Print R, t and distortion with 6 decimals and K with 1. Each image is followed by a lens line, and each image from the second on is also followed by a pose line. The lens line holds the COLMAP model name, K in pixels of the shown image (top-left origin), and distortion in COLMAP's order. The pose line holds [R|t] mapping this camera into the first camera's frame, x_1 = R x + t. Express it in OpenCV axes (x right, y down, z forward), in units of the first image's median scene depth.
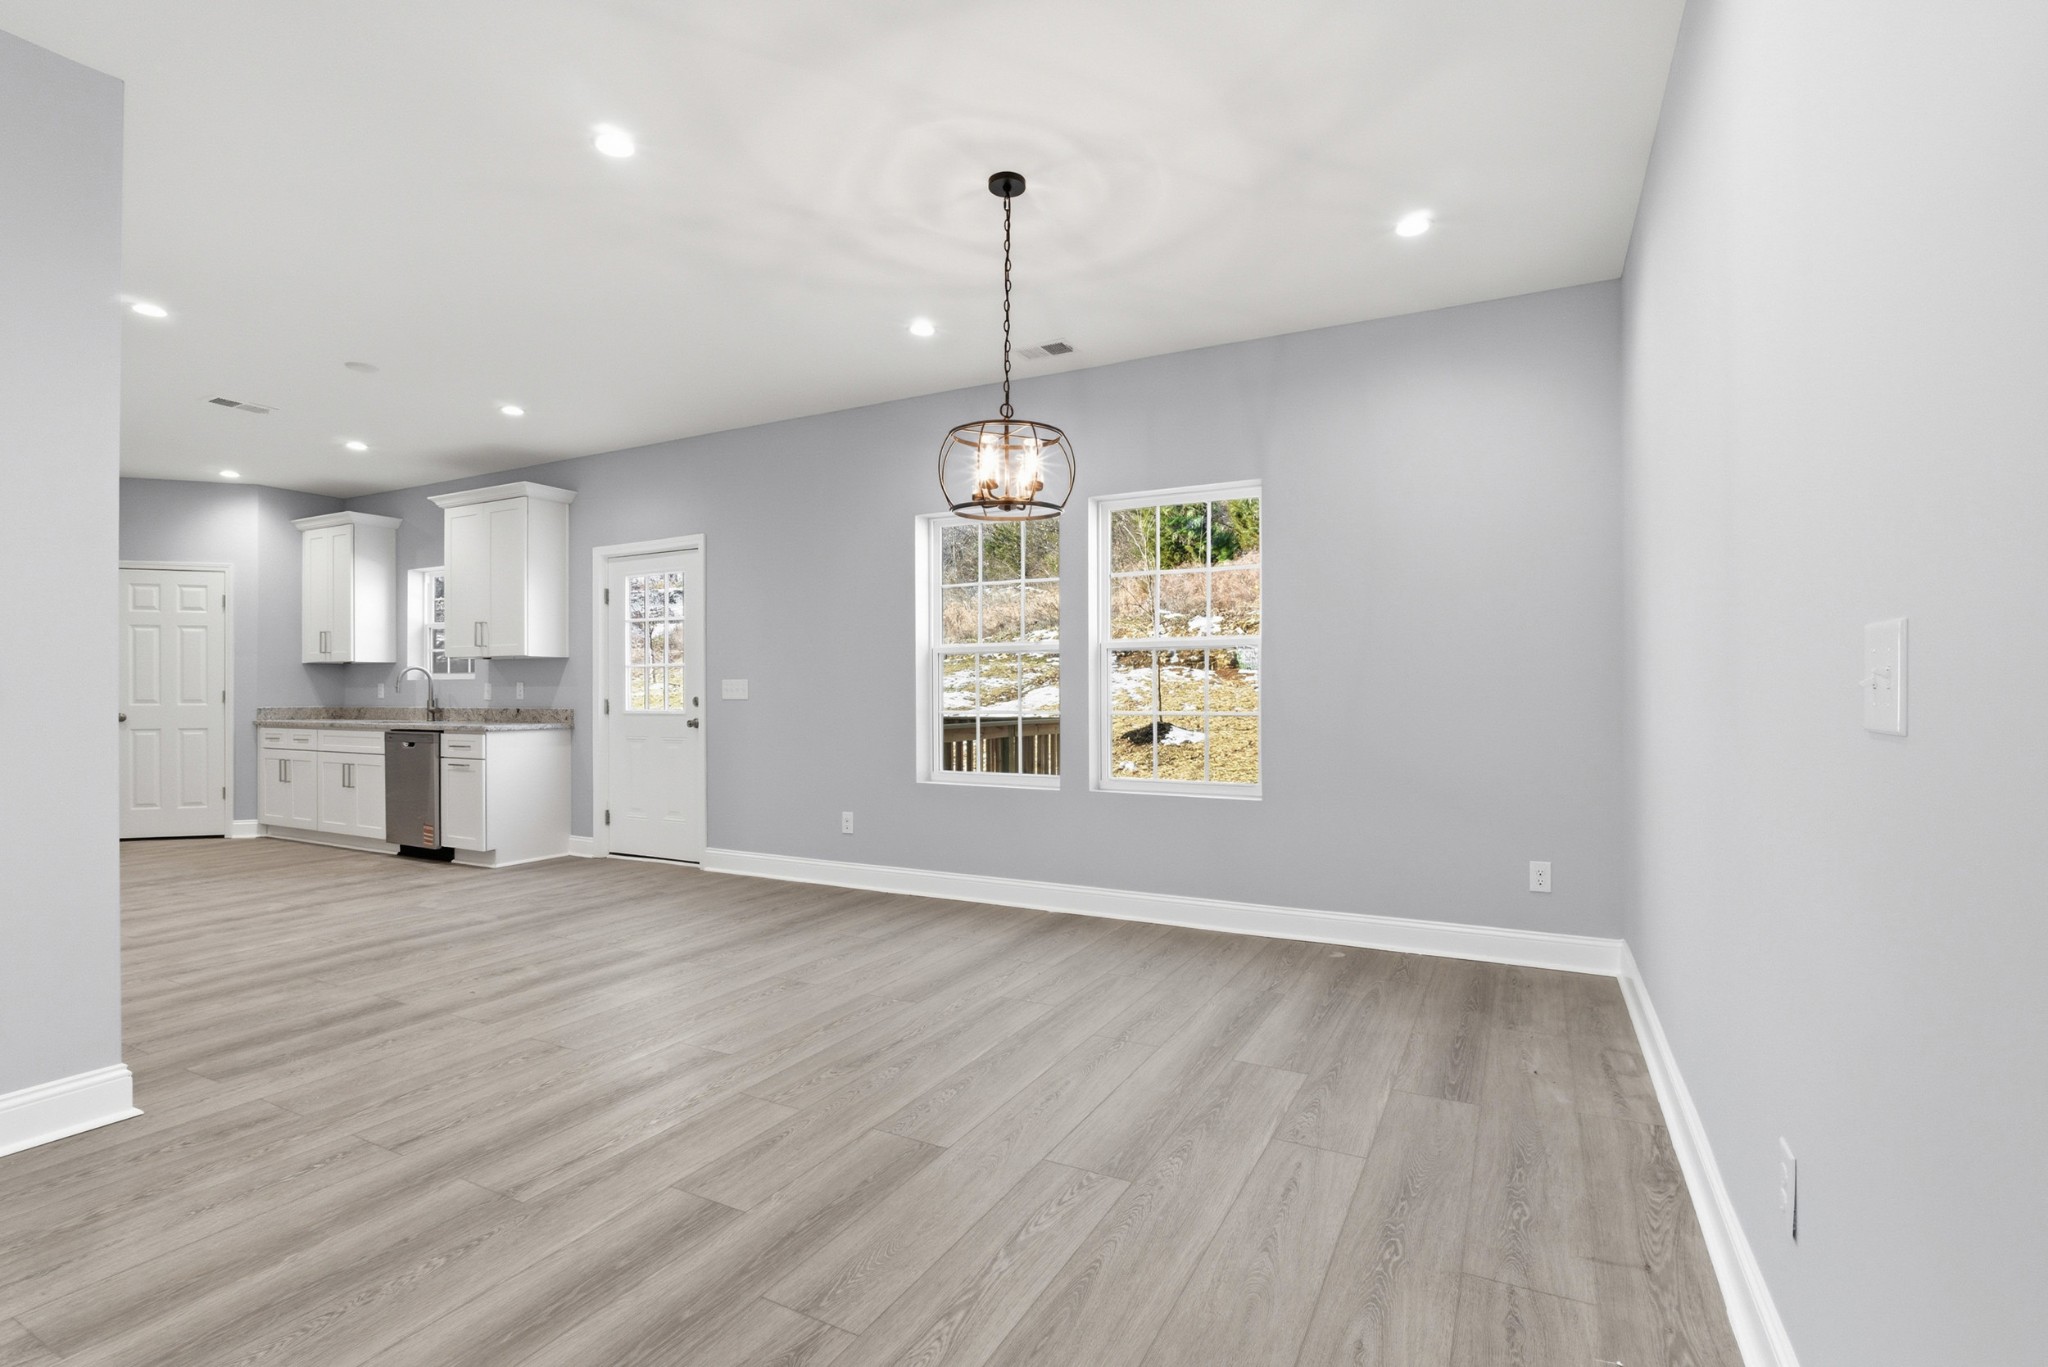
lens RADIAL K [[940.2, 0, 1039.7], [0, 940.2, 689.1], [0, 0, 1]] dist [-0.022243, 0.006658]
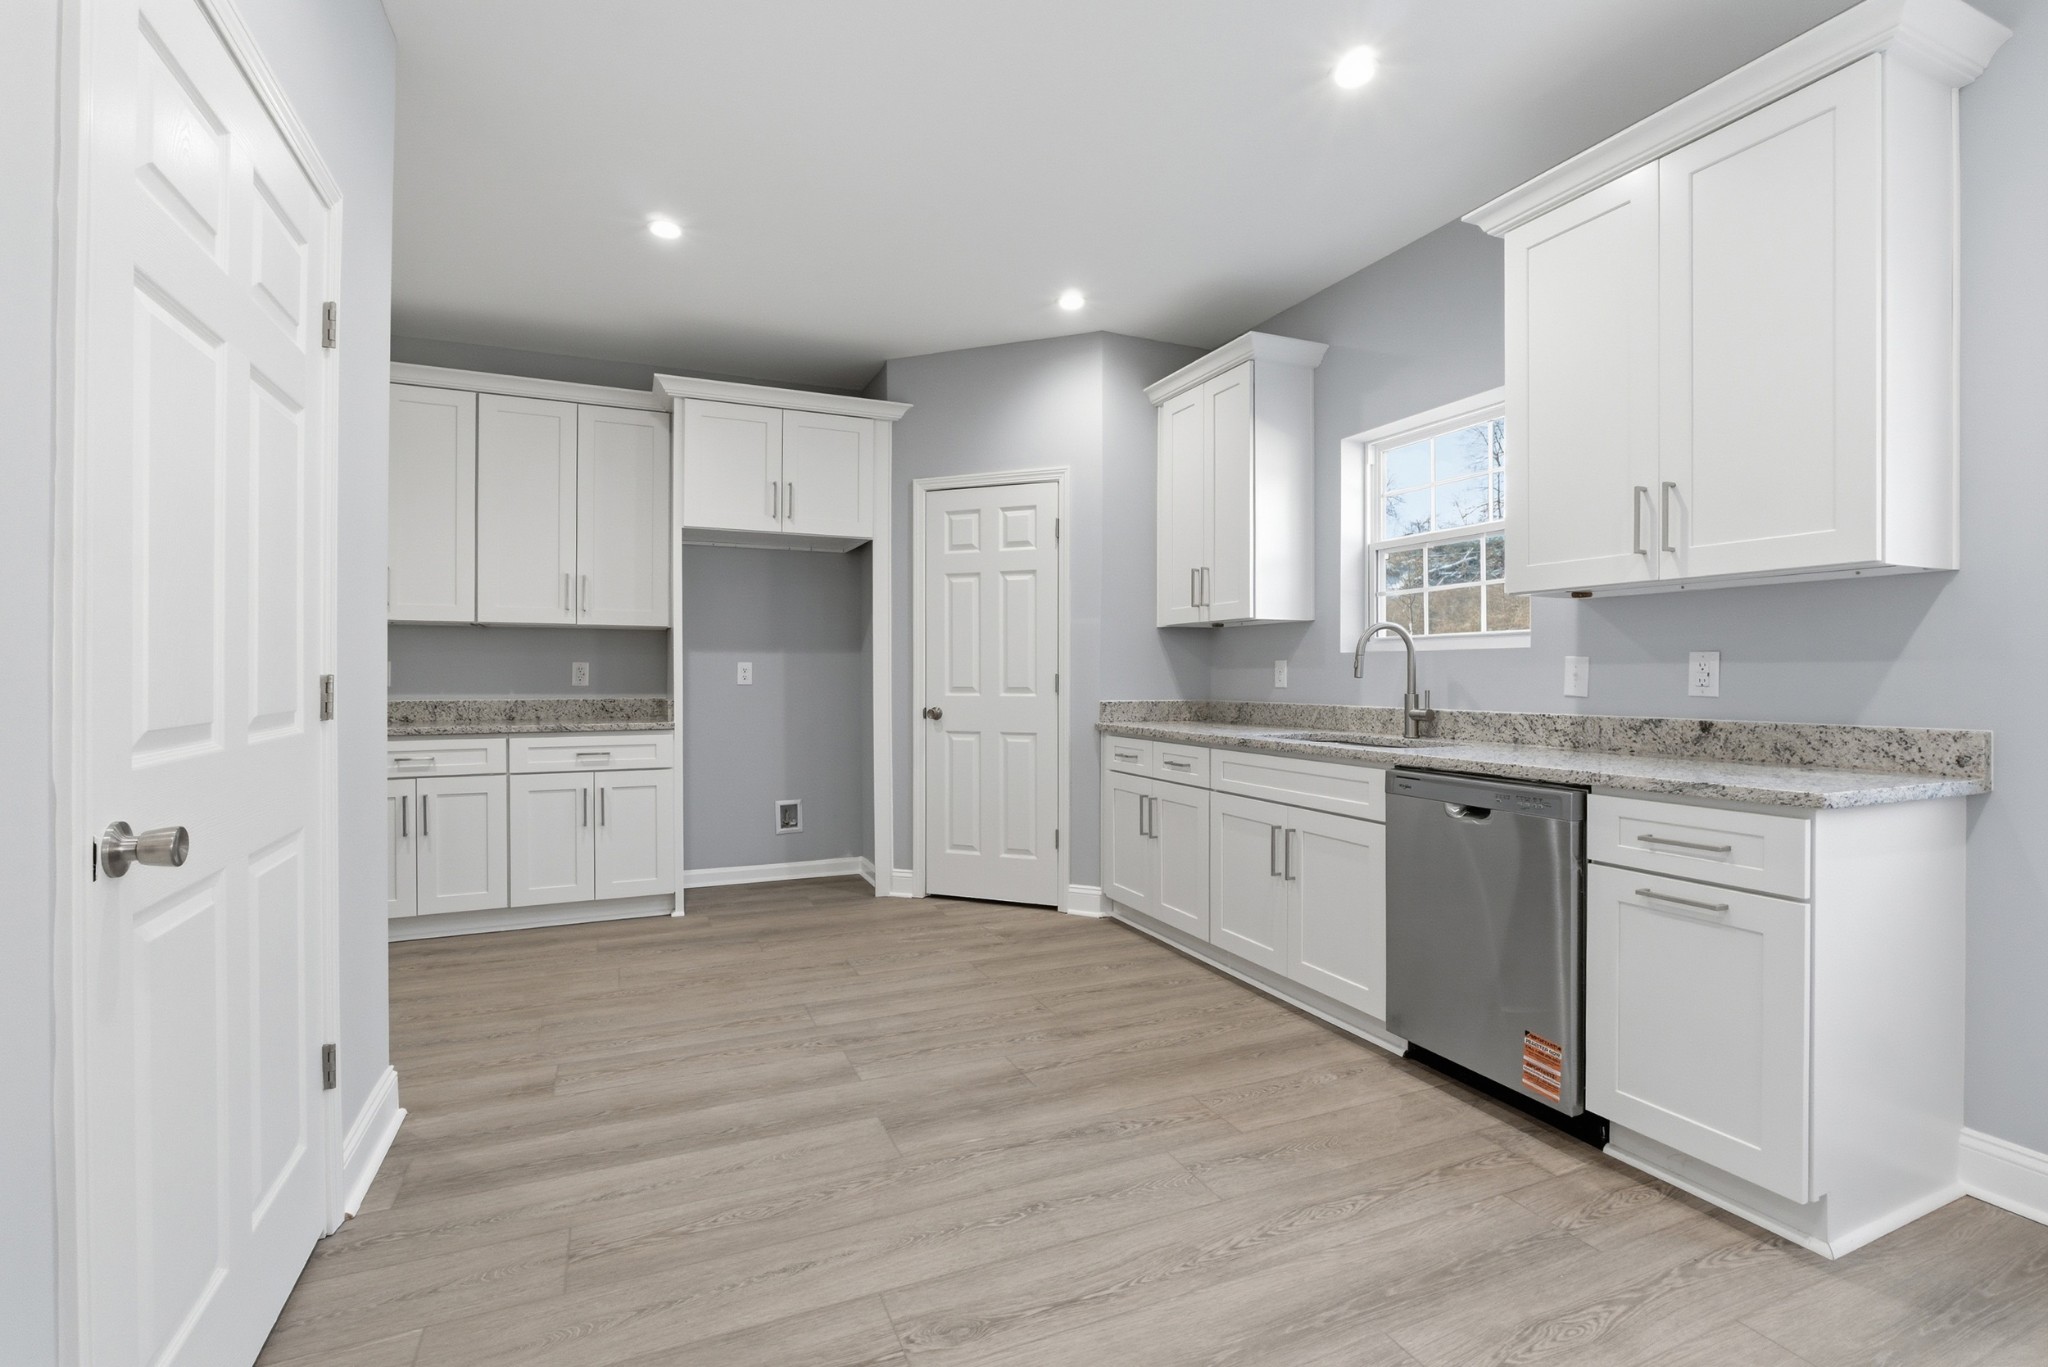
lens RADIAL K [[940.2, 0, 1054.6], [0, 940.2, 683.9], [0, 0, 1]] dist [-0.022243, 0.006658]
pose [[0.788801, 0.007469, -0.614603, -0.625767], [-0.001293, 0.999944, 0.010493, 0.002606], [0.614647, -0.007483, 0.788767, 0.637118]]
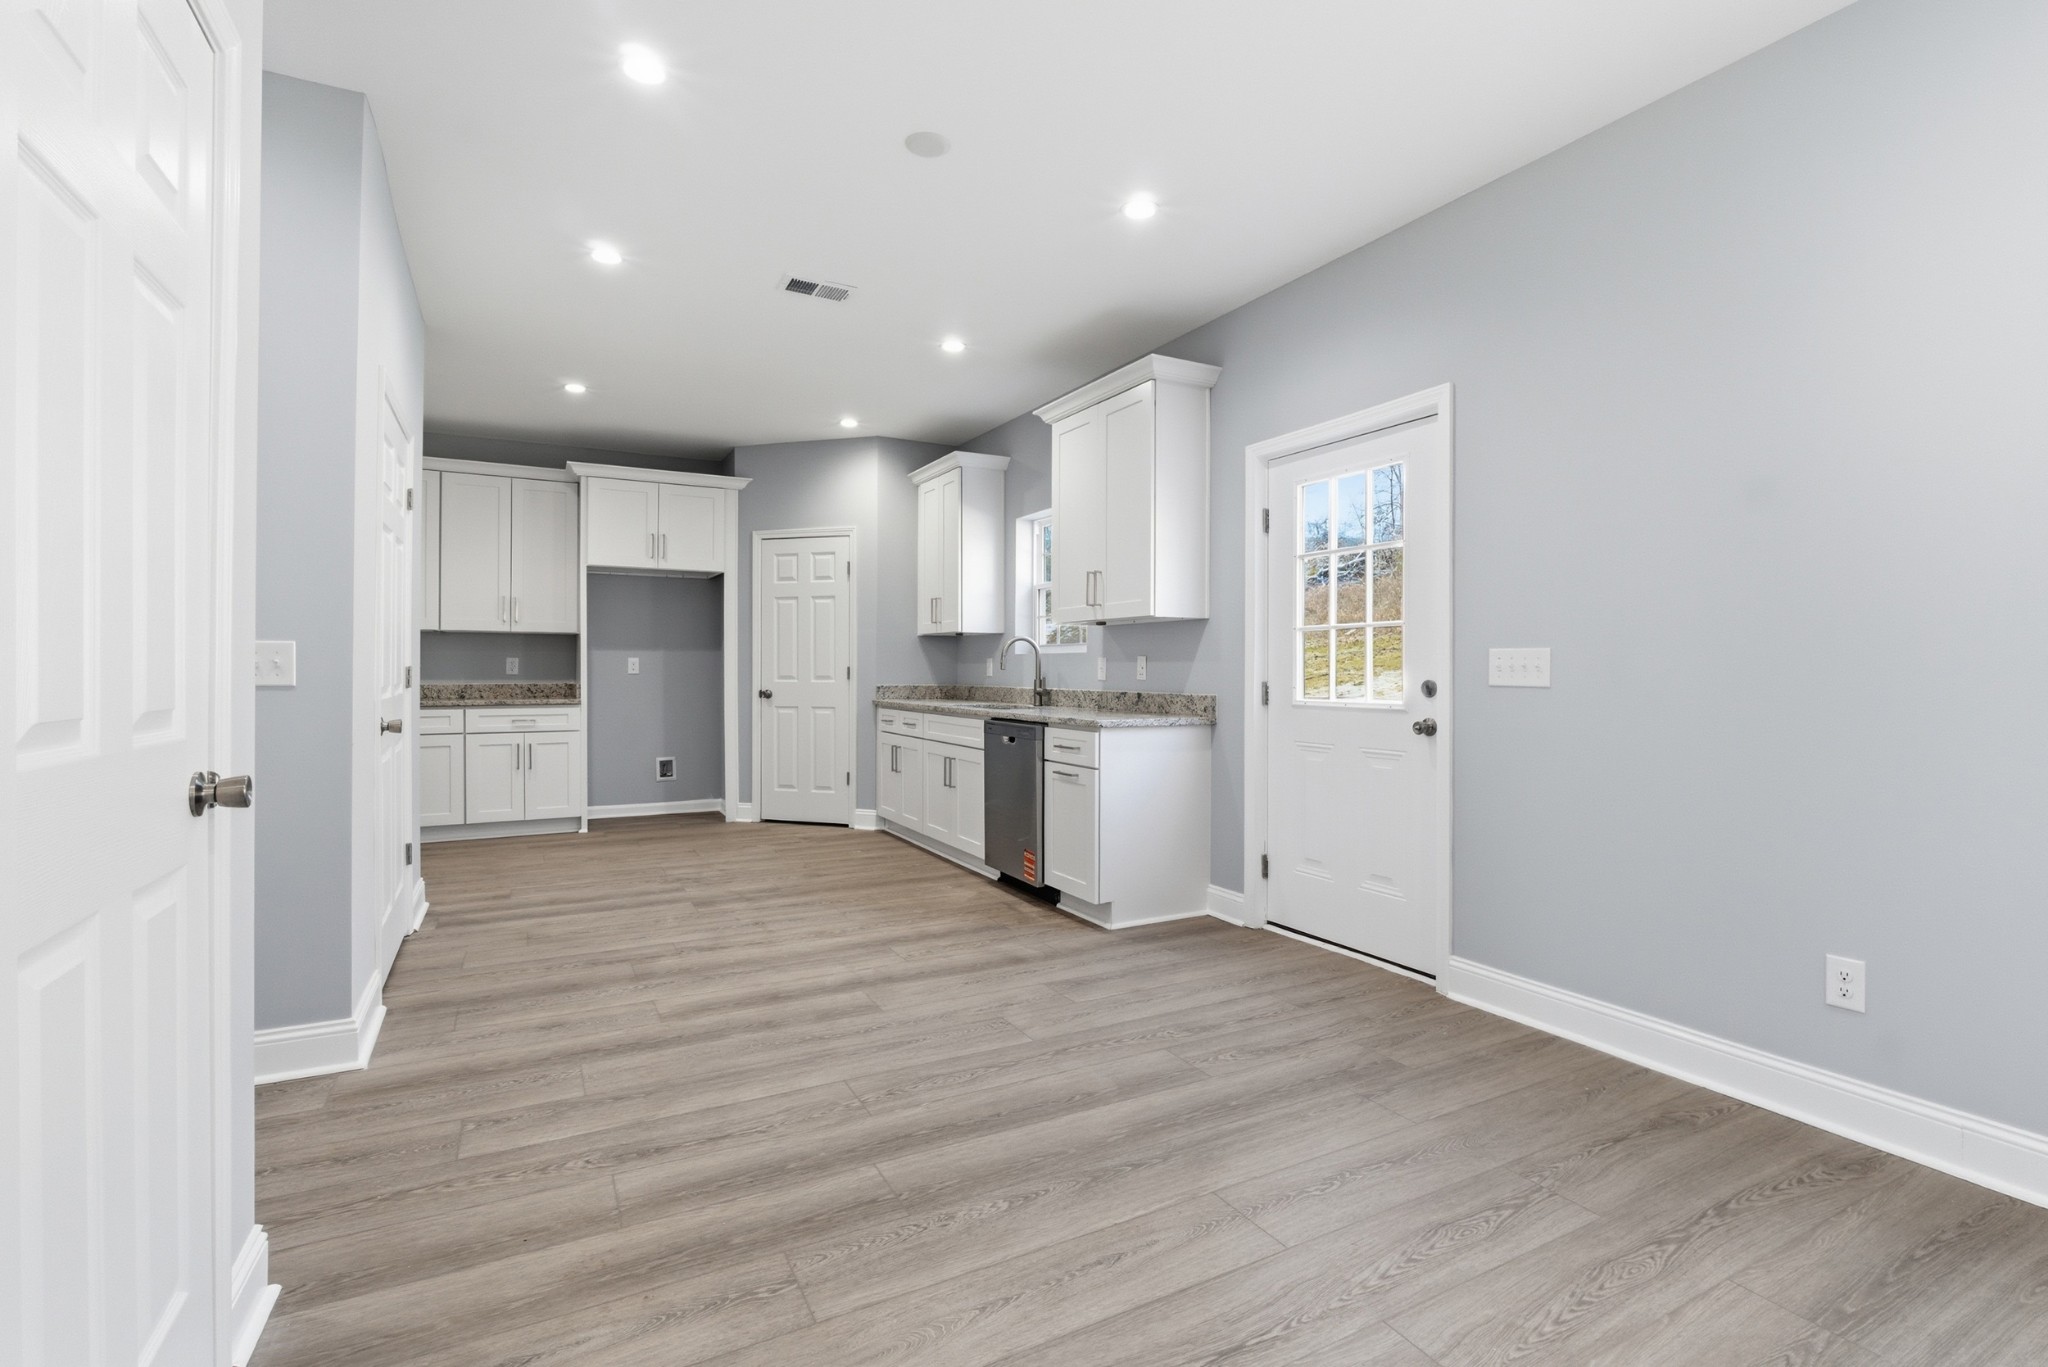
lens RADIAL K [[940.2, 0, 1047.4], [0, 940.2, 679.5], [0, 0, 1]] dist [-0.022243, 0.006658]
pose [[0.832394, 0.010667, -0.554082, -0.257969], [-0.003928, 0.999903, 0.013350, 0.001750], [0.554171, -0.008936, 0.832355, 0.428494]]
